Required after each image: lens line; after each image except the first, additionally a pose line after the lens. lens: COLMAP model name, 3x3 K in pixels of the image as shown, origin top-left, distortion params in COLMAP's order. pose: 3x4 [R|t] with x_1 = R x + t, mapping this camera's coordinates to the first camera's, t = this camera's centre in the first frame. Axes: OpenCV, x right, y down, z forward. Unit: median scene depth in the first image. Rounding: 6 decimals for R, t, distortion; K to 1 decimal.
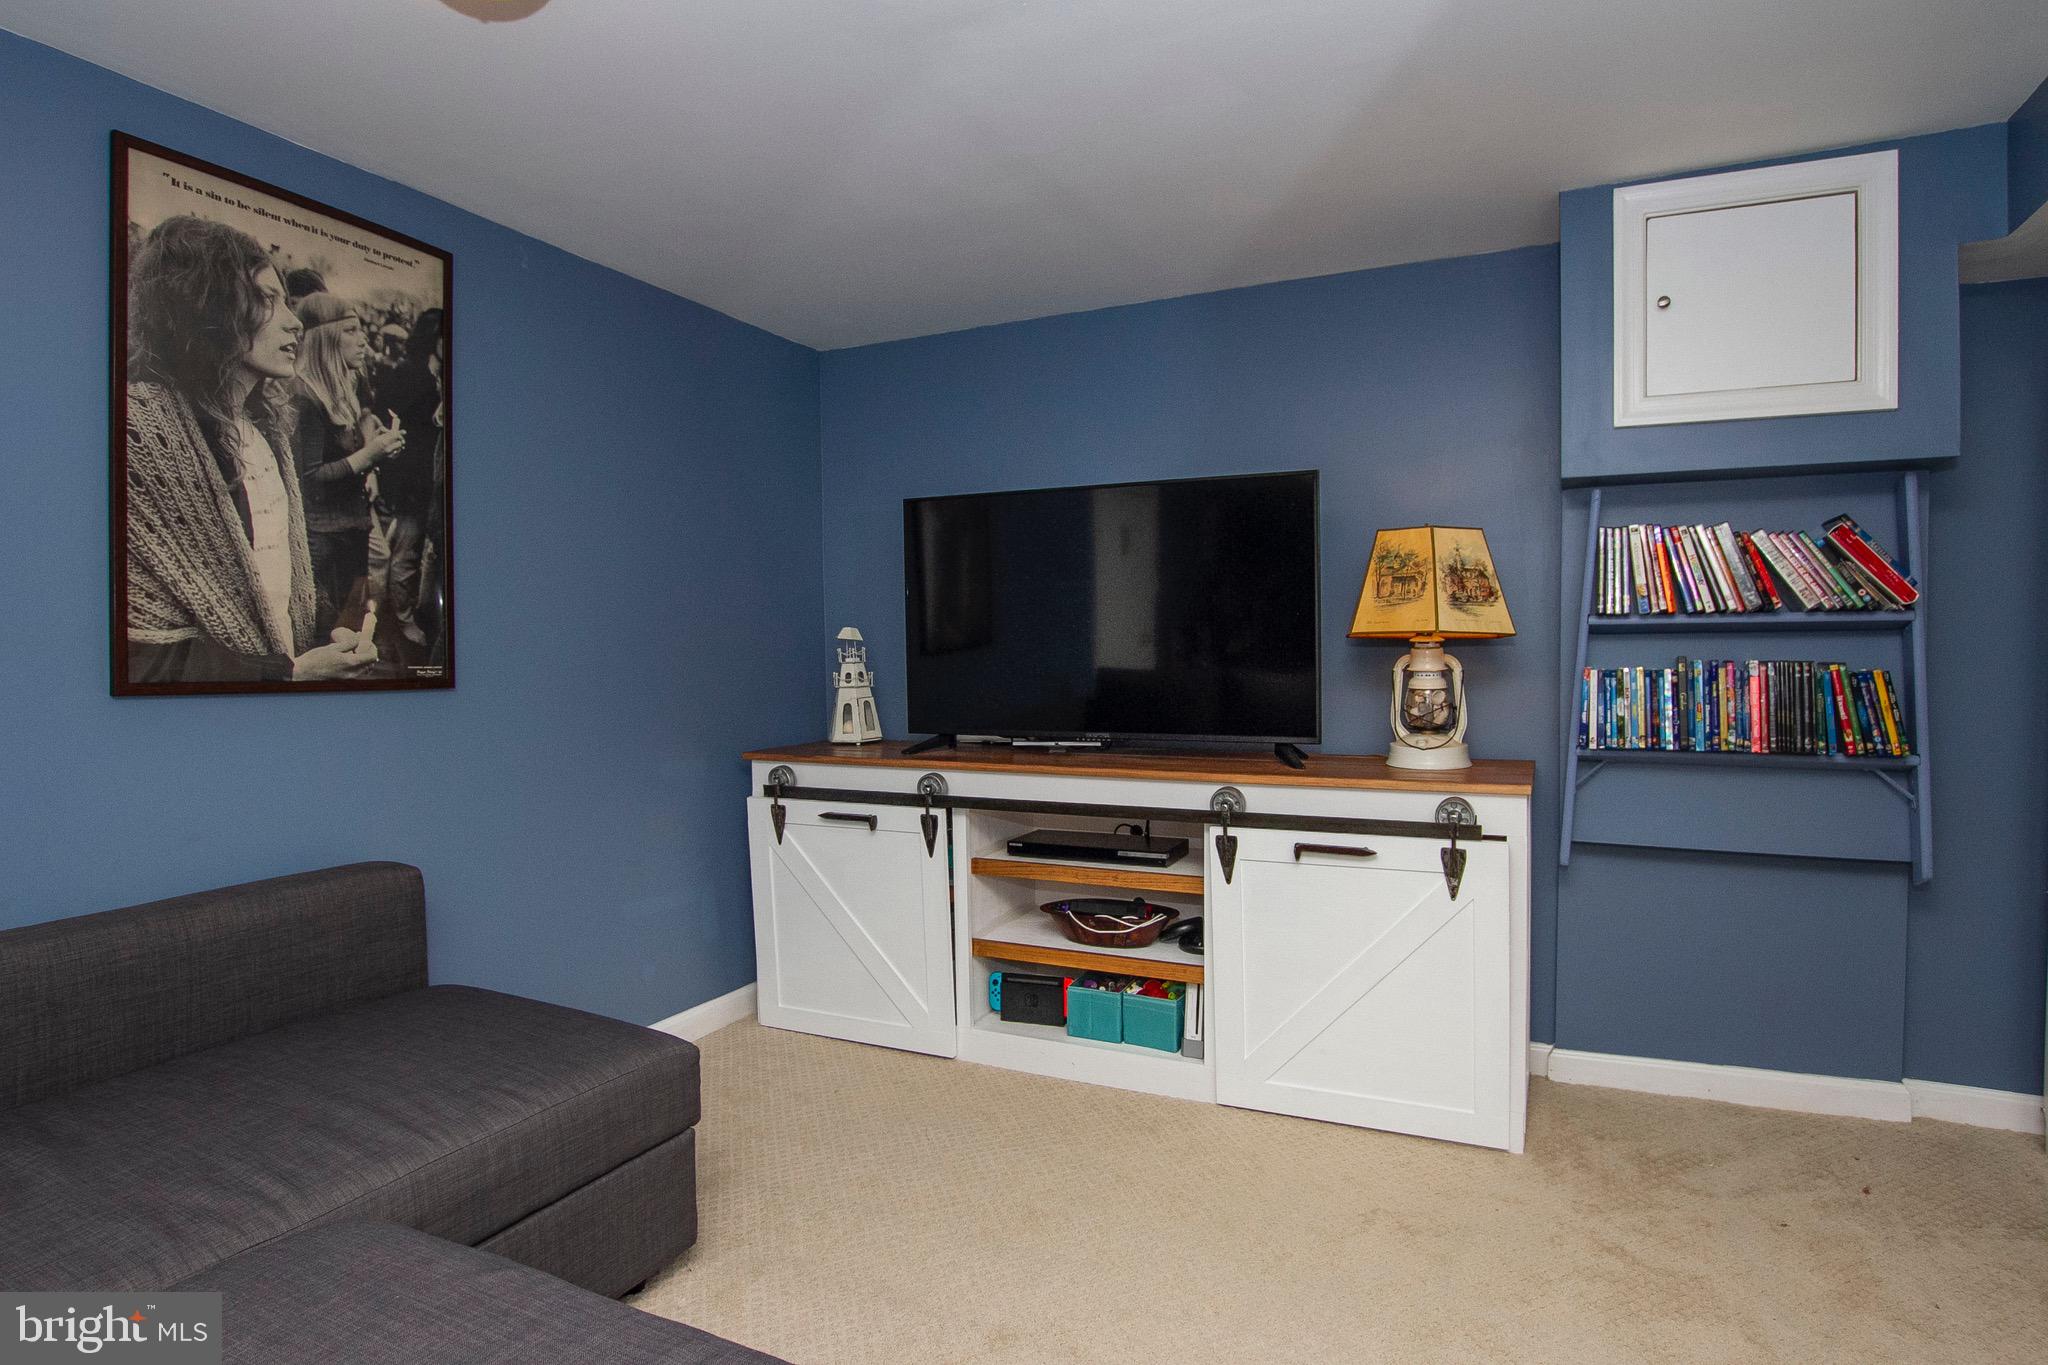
lens RADIAL K [[1111.4, 0, 1021.7], [0, 1111.4, 672.2], [0, 0, 1]] dist [-0.004171, -0.001060]
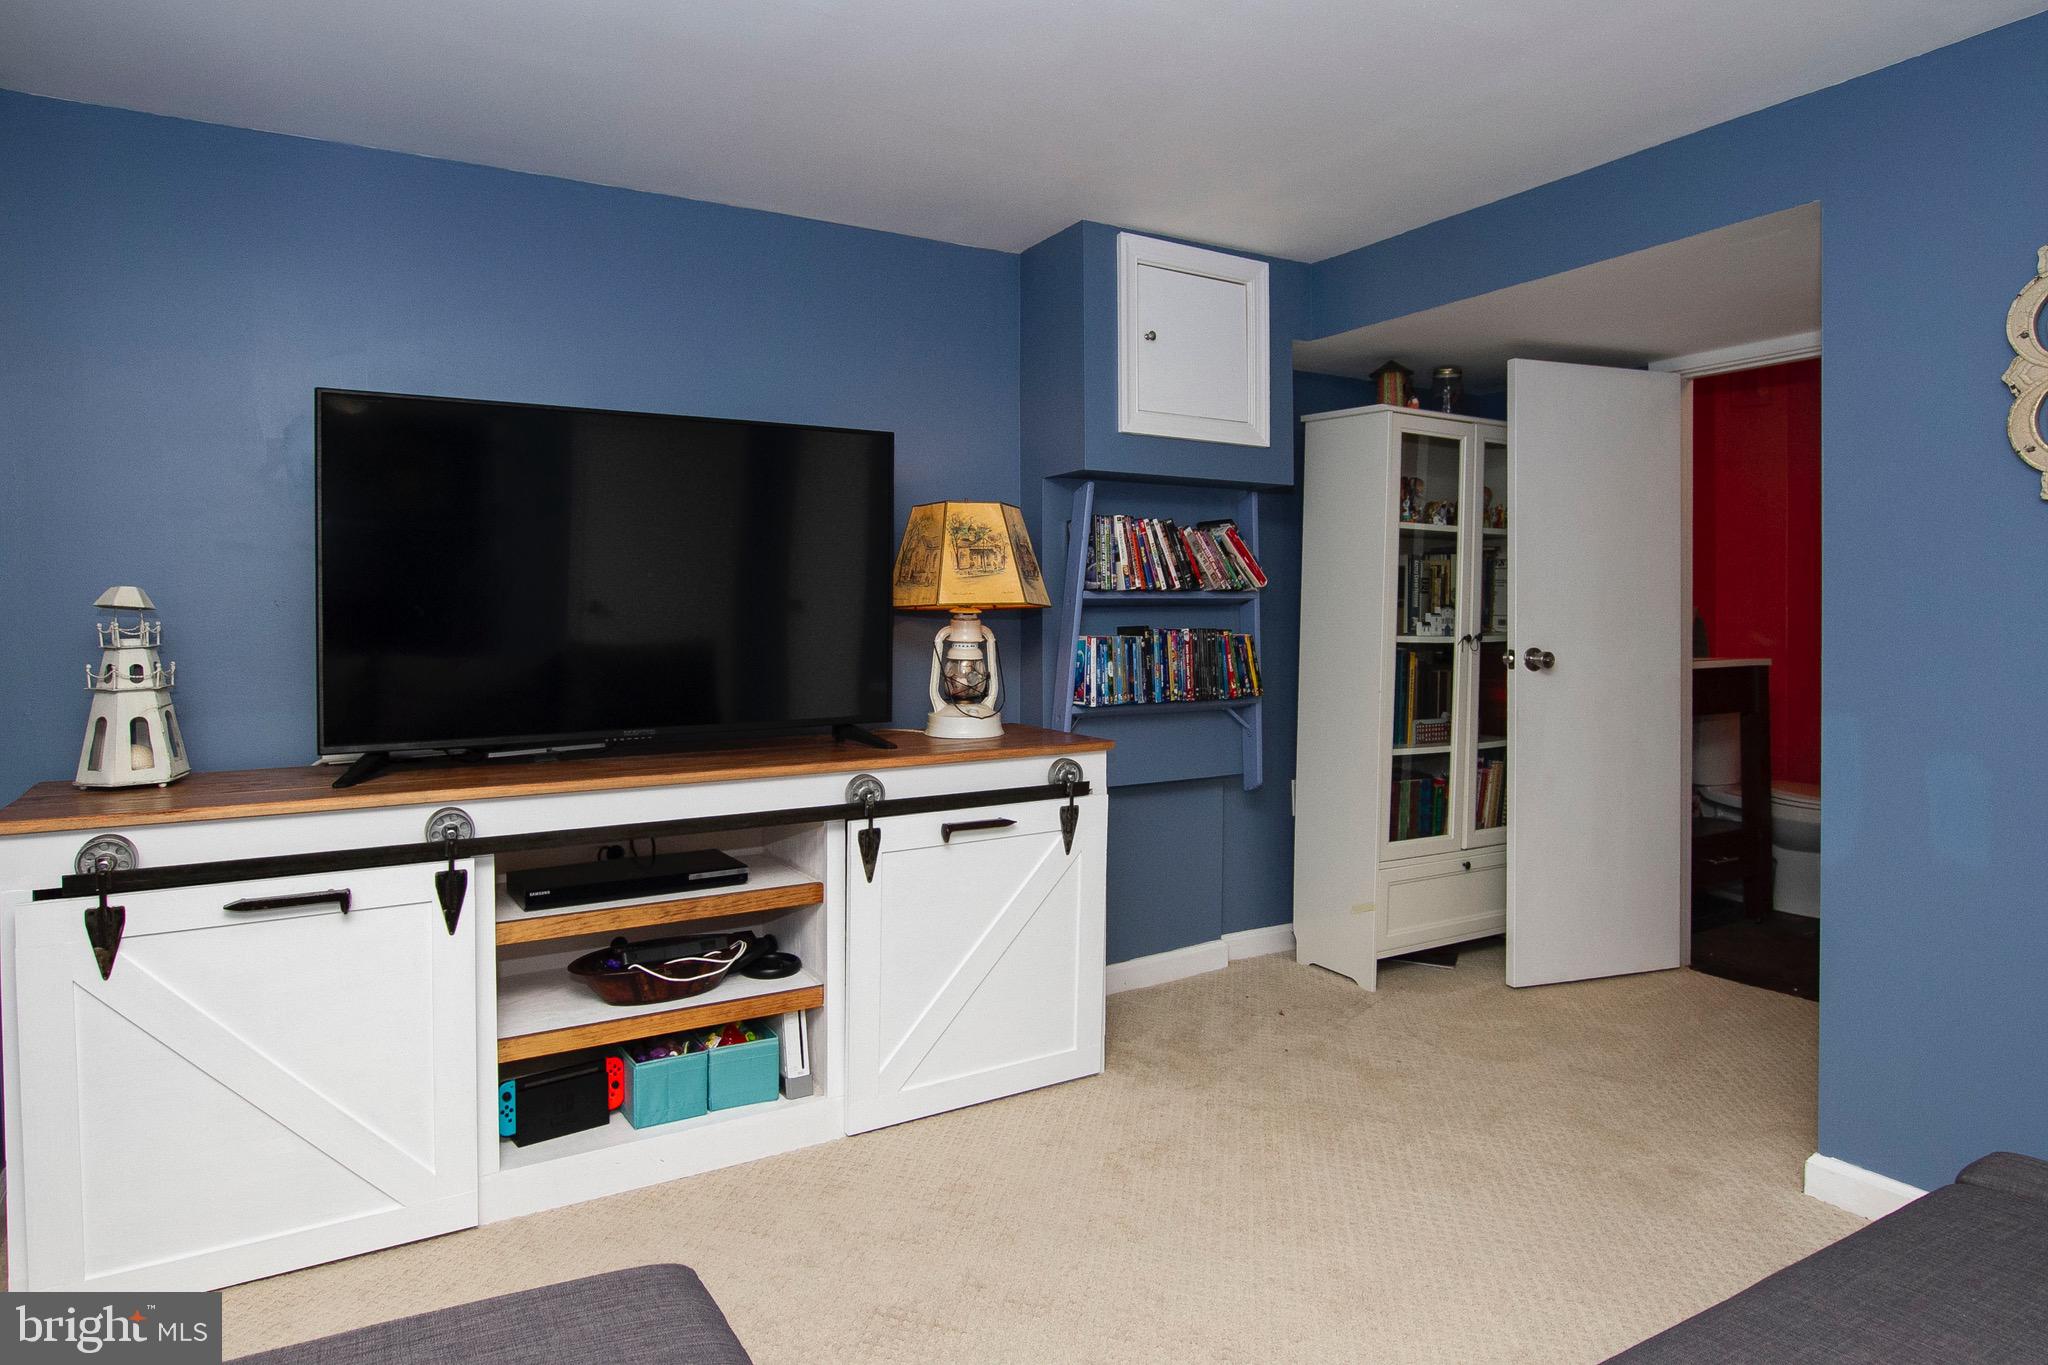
lens RADIAL K [[1223.9, 0, 1024.7], [0, 1223.9, 624.6], [0, 0, 1]] dist [0.000764, 0.000021]
pose [[0.556159, -0.004892, 0.831061, -0.661585], [0.020424, 0.999761, -0.007783, -0.008872], [-0.830825, 0.021303, 0.556126, 0.400135]]
